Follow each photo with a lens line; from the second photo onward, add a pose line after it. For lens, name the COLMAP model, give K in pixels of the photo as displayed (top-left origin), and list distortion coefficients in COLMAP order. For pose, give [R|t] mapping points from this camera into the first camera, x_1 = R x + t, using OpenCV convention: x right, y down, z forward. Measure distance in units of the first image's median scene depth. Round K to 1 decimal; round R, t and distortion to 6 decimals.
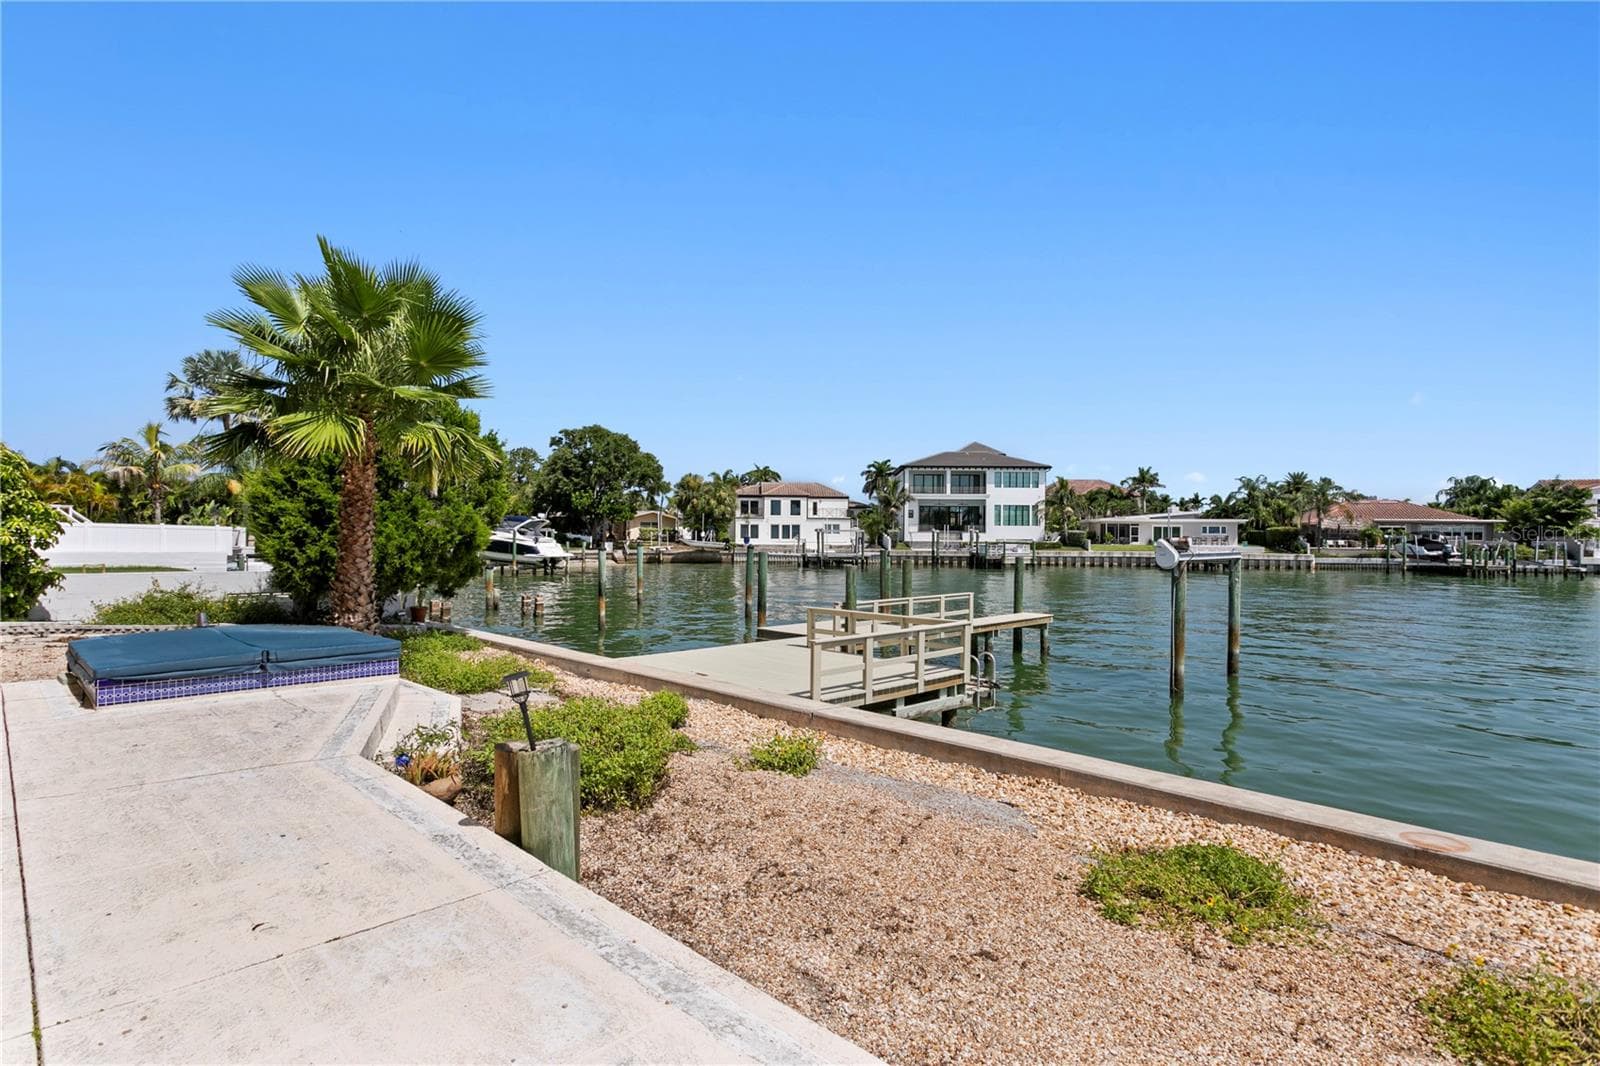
lens RADIAL K [[807.3, 0, 787.7], [0, 807.3, 533.2], [0, 0, 1]] dist [0.004155, 0.000018]
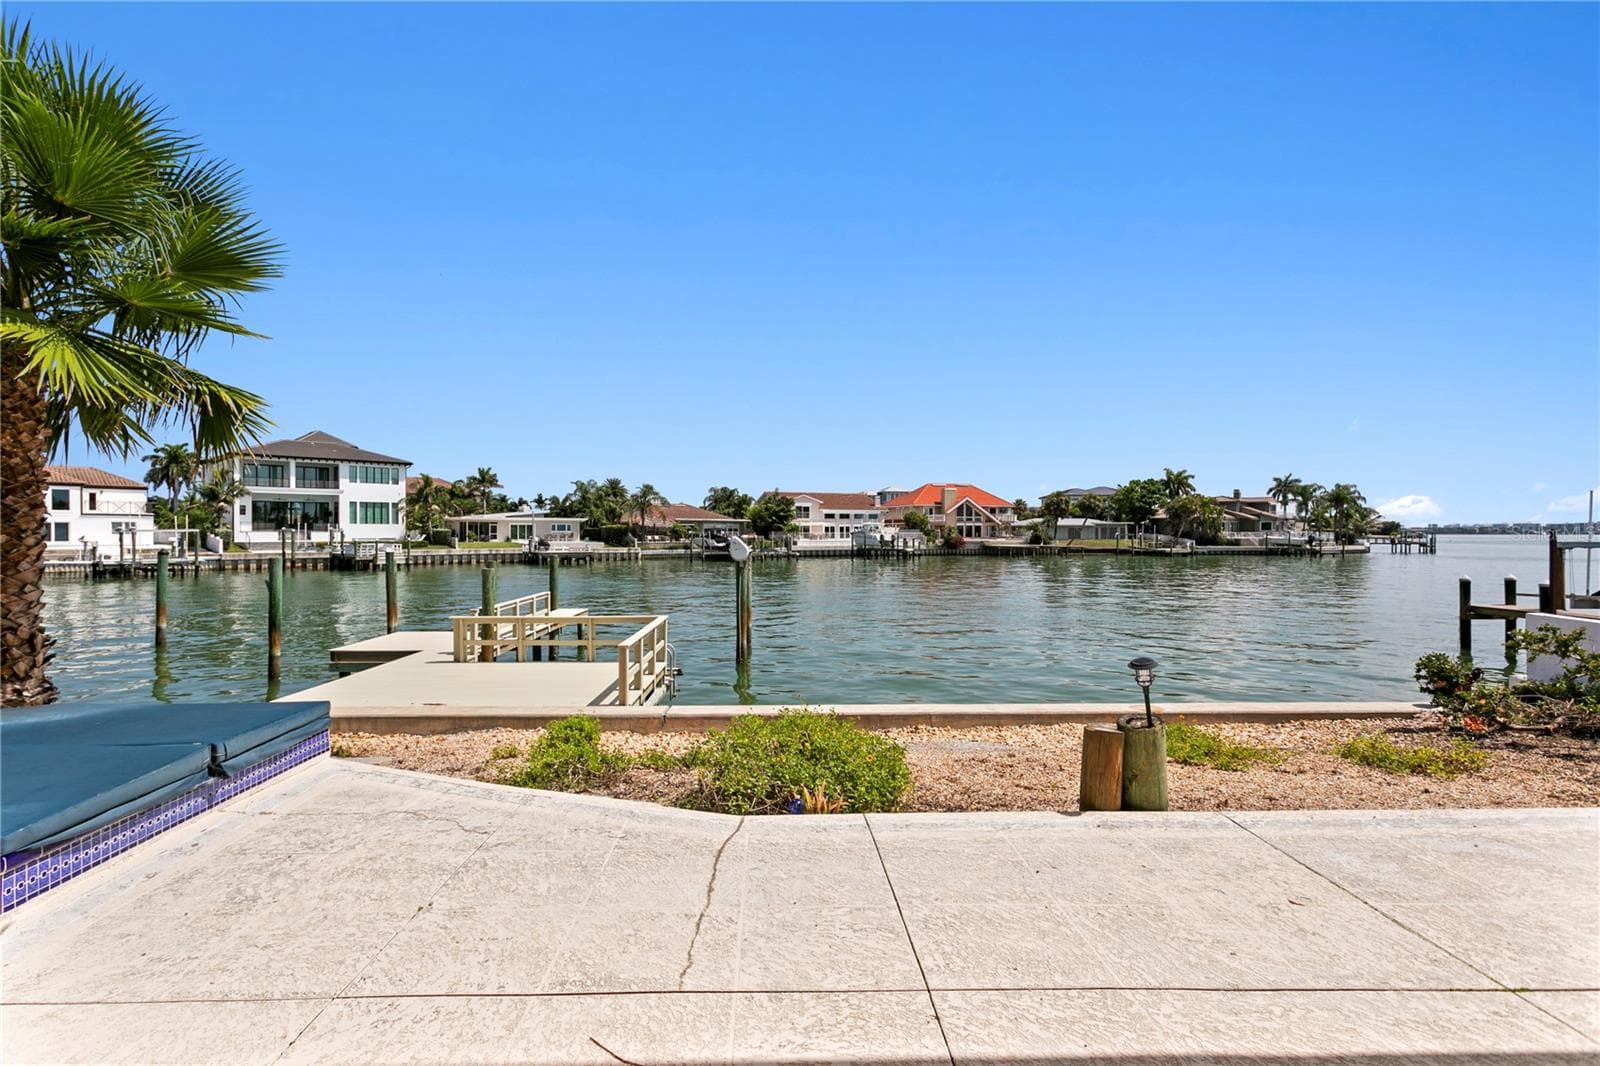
lens RADIAL K [[791.8, 0, 776.8], [0, 791.8, 535.7], [0, 0, 1]] dist [-0.012913, 0.003701]
pose [[0.691994, -0.010674, 0.721824, -0.058569], [0.006379, 0.999942, 0.008672, -0.000531], [-0.721875, -0.001396, 0.692022, 0.024144]]
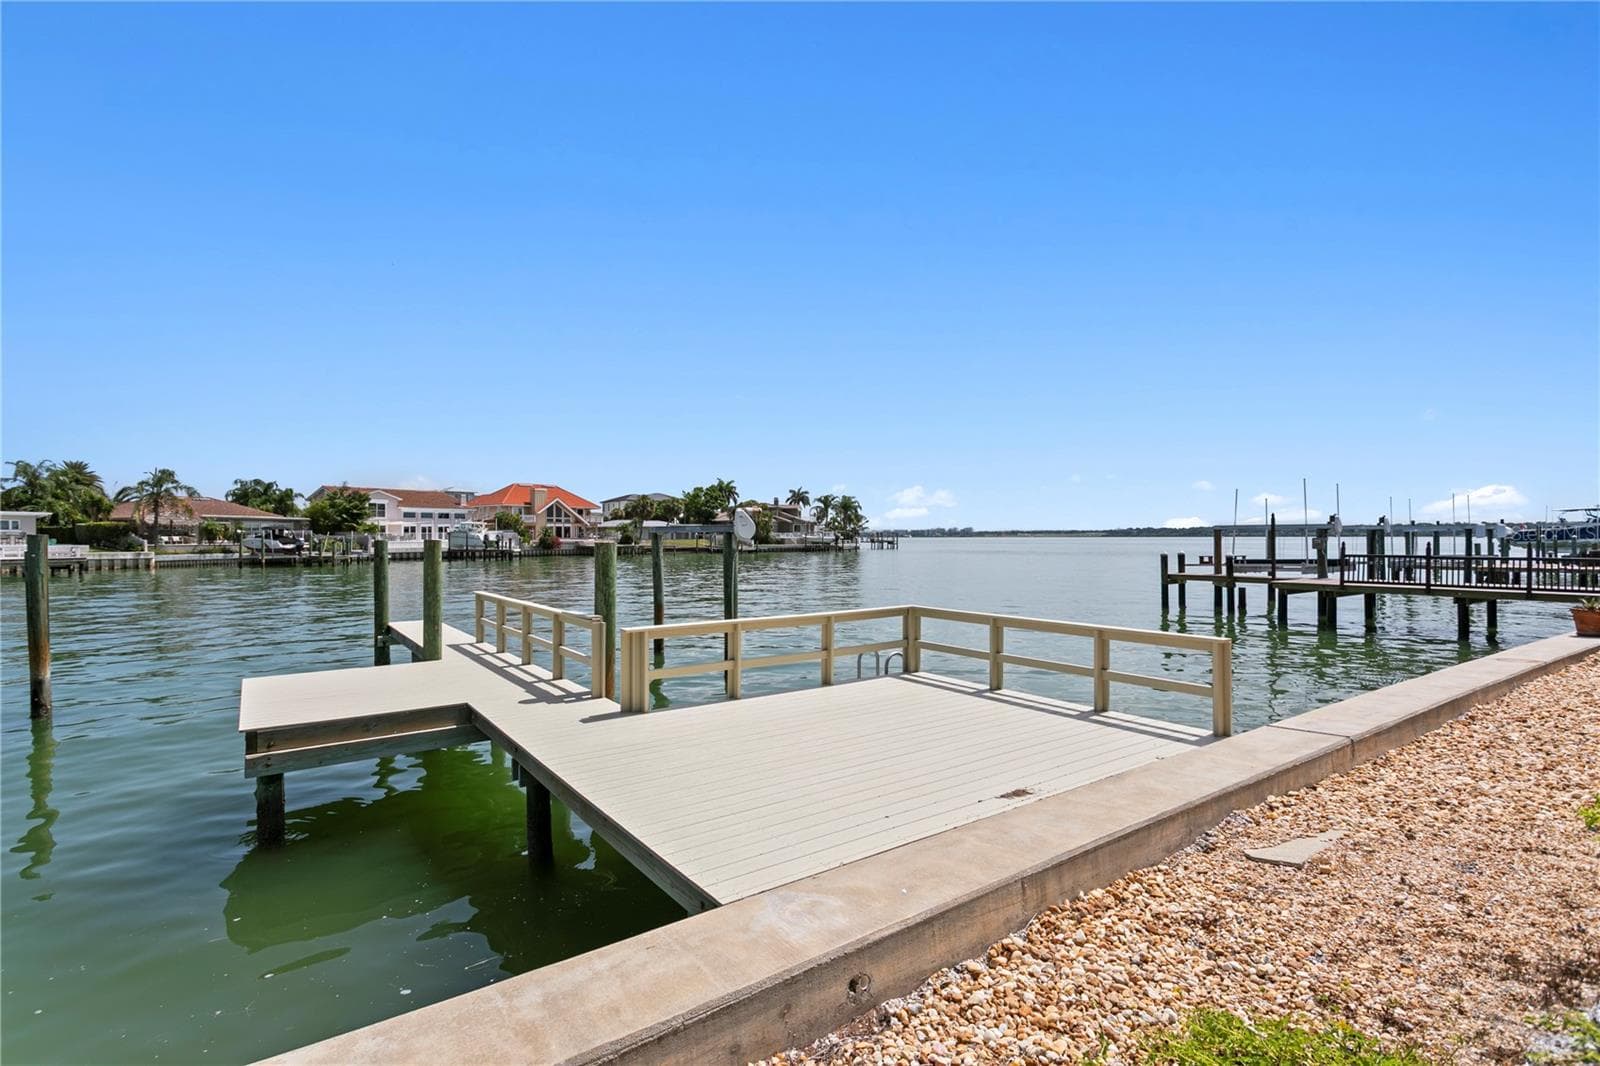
lens RADIAL K [[750.4, 0, 781.2], [0, 750.4, 532.8], [0, 0, 1]] dist [-0.000516, 0.000324]
pose [[0.162653, -0.004020, 0.986675, -0.065711], [0.005852, 0.999978, 0.003110, 0.005375], [-0.986666, 0.005269, 0.162673, 0.137941]]
